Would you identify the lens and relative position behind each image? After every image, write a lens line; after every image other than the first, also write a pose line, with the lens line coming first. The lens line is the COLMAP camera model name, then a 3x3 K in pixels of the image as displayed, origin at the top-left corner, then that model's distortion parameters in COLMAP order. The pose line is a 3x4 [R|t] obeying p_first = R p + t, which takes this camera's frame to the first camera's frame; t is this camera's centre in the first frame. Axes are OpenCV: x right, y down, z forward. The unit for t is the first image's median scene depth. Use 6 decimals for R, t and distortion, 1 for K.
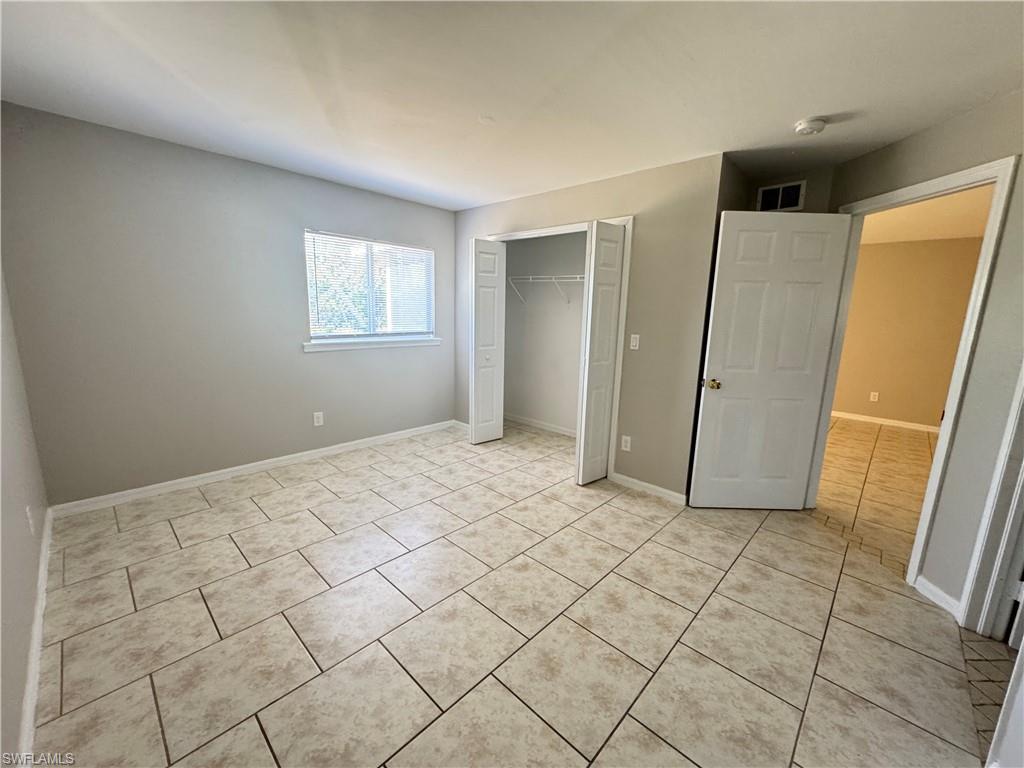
lens RADIAL K [[408.0, 0, 512.7], [0, 408.0, 380.3], [0, 0, 1]] dist [0.003694, -0.000057]
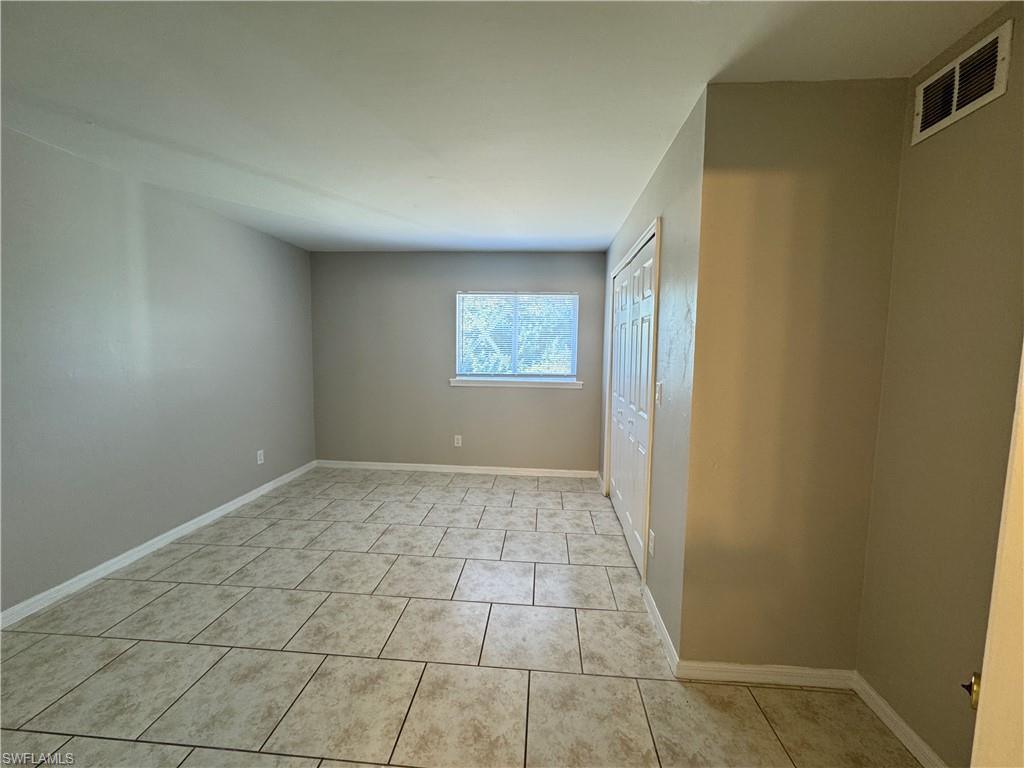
lens RADIAL K [[408.0, 0, 511.8], [0, 408.0, 380.8], [0, 0, 1]] dist [0.003694, -0.000057]
pose [[0.633289, 0.041250, -0.772816, 0.699422], [-0.130100, 0.990042, -0.053767, -0.048115], [0.762902, 0.134593, 0.632349, 0.394678]]
